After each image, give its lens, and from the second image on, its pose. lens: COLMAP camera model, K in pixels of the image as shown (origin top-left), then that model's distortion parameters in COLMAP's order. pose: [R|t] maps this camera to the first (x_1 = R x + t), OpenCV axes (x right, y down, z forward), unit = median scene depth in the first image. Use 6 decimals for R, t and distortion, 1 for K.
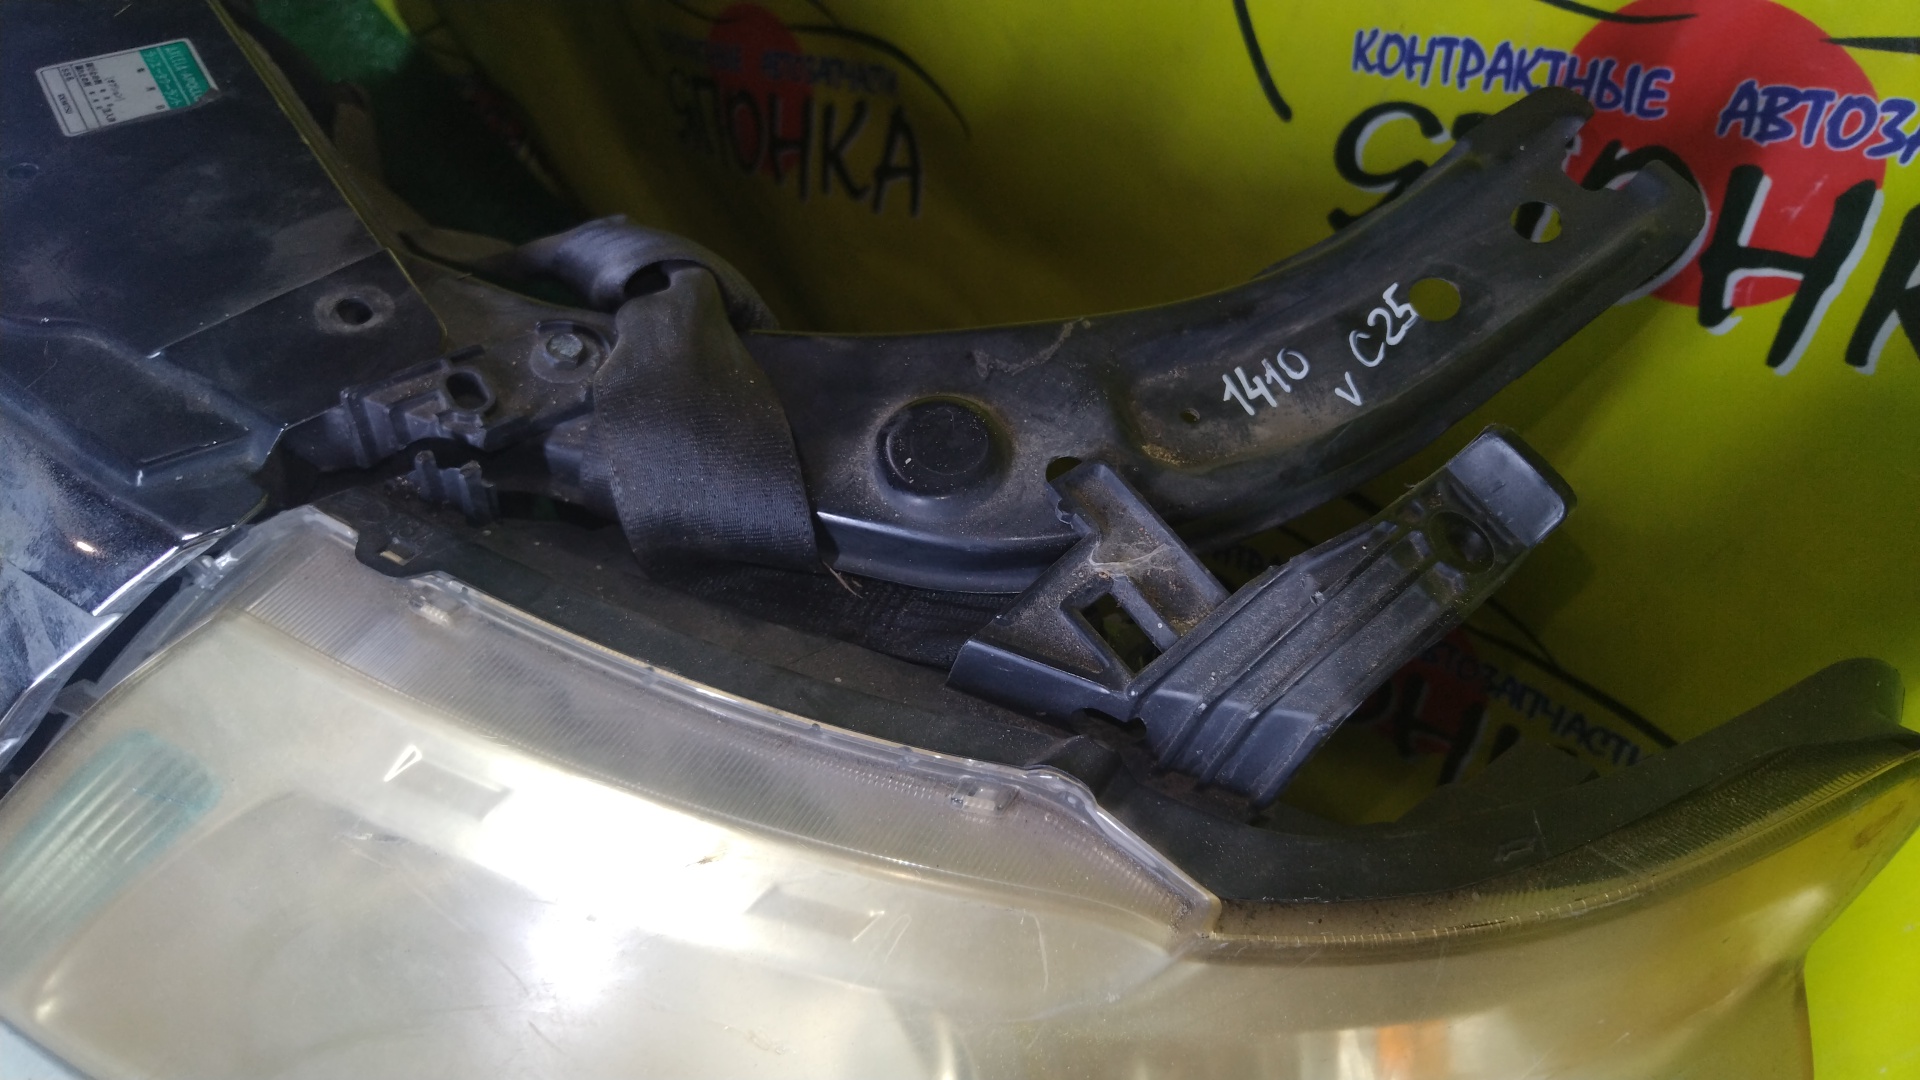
lens RADIAL K [[1297.3, 0, 968.5], [0, 1297.3, 520.5], [0, 0, 1]] dist [-0.013394, 0.016896]
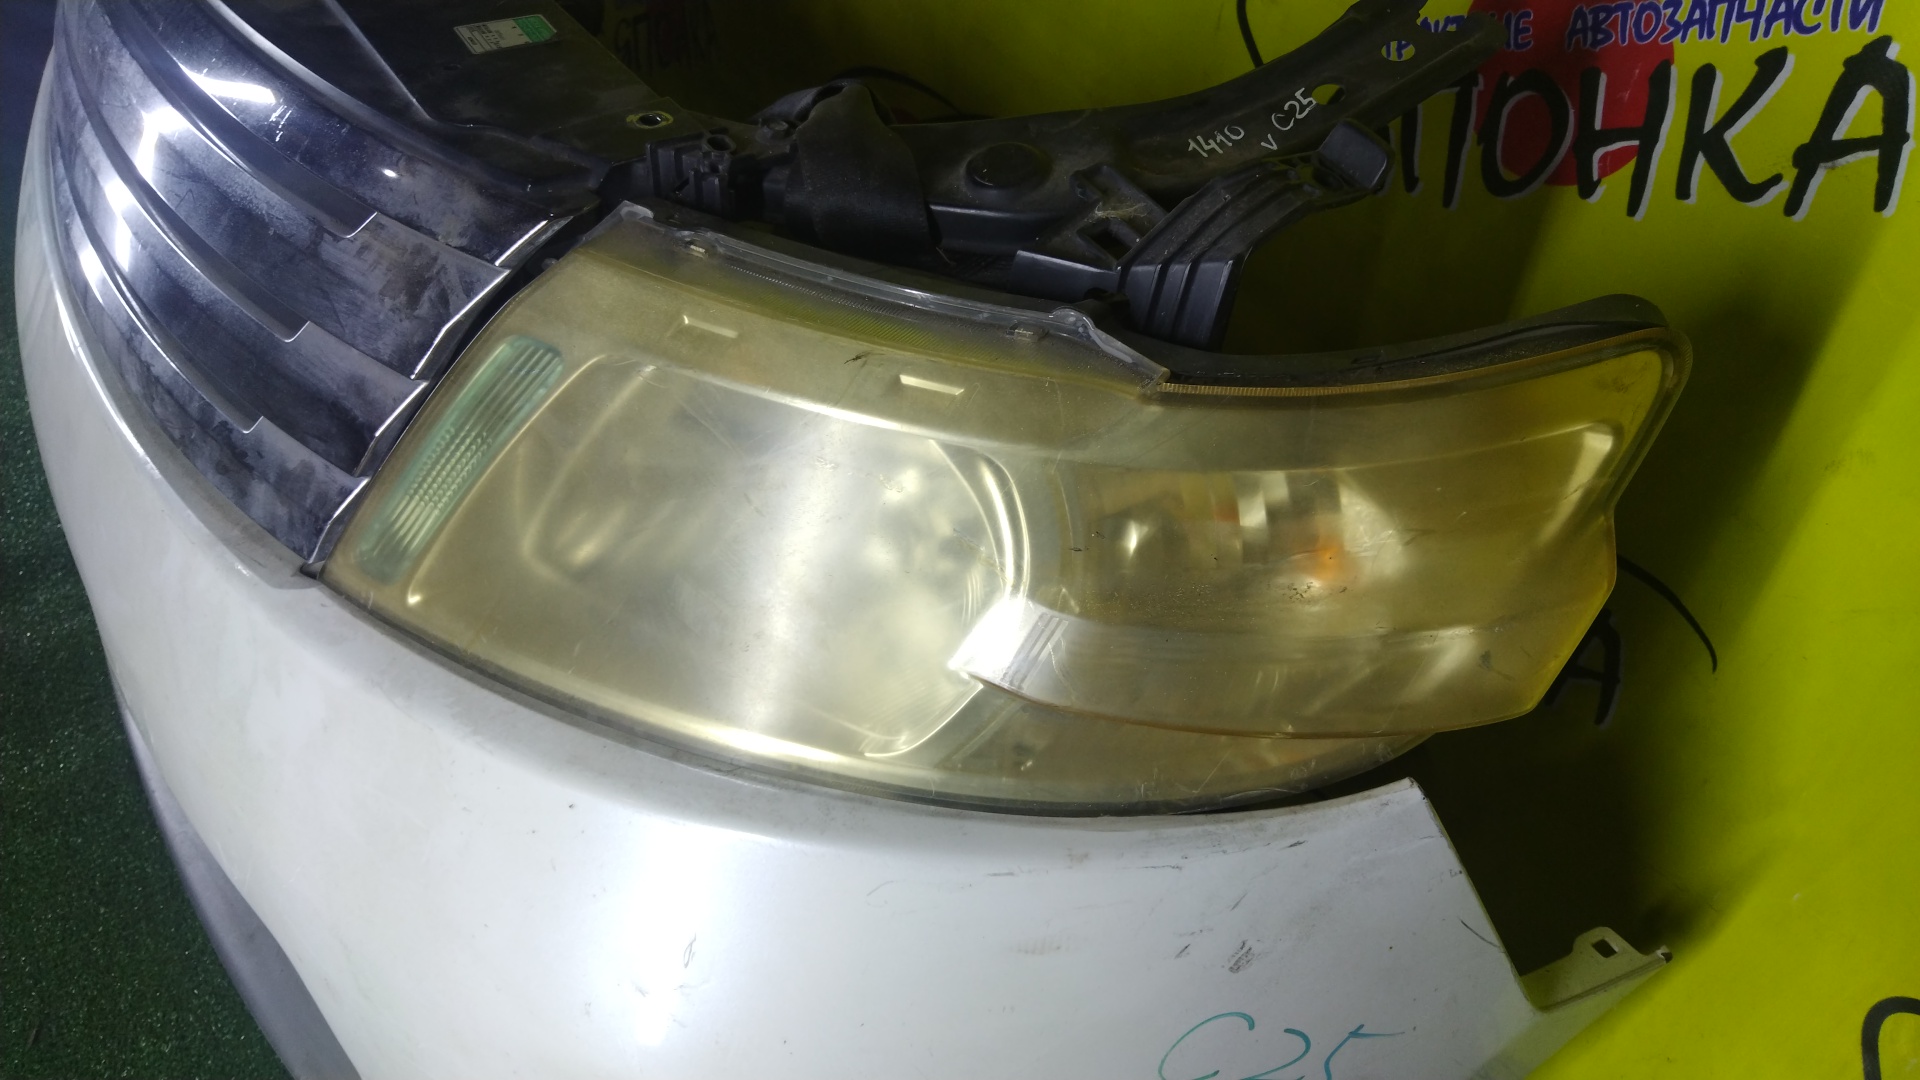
lens RADIAL K [[1297.3, 0, 961.2], [0, 1297.3, 521.3], [0, 0, 1]] dist [-0.013394, 0.016896]
pose [[0.995168, -0.003328, -0.098130, 0.075224], [-0.014702, 0.983108, -0.182436, 0.627964], [0.097079, 0.182997, 0.978309, -0.466561]]
